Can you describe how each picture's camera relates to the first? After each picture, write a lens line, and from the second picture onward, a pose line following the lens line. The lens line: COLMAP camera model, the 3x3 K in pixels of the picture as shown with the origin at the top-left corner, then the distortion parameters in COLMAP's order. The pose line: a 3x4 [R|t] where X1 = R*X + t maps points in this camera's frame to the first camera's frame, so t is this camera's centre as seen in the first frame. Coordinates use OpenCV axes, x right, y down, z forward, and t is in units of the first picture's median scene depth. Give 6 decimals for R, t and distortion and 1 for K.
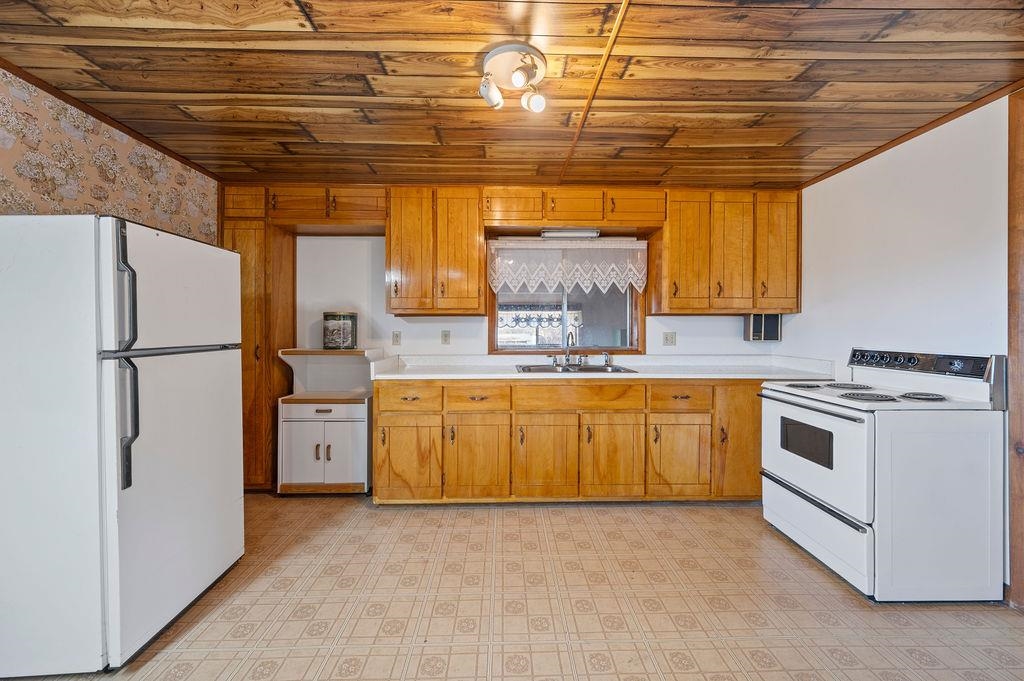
lens RADIAL K [[409.1, 0, 512.0], [0, 409.1, 340.5], [0, 0, 1]] dist [0.001091, 0.000115]
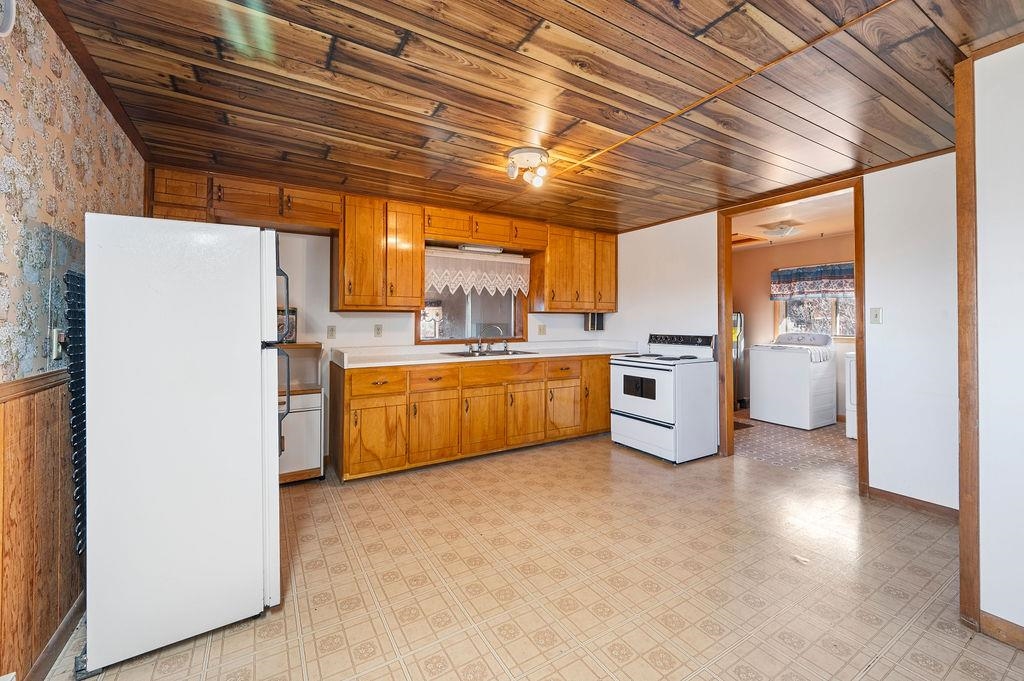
lens RADIAL K [[417.6, 0, 510.3], [0, 417.6, 335.6], [0, 0, 1]] dist [0.000544, 0.000004]
pose [[0.867321, -0.017527, 0.497440, -0.506467], [0.017181, 0.999838, 0.005272, 0.006948], [-0.497452, 0.003974, 0.867483, -0.212736]]
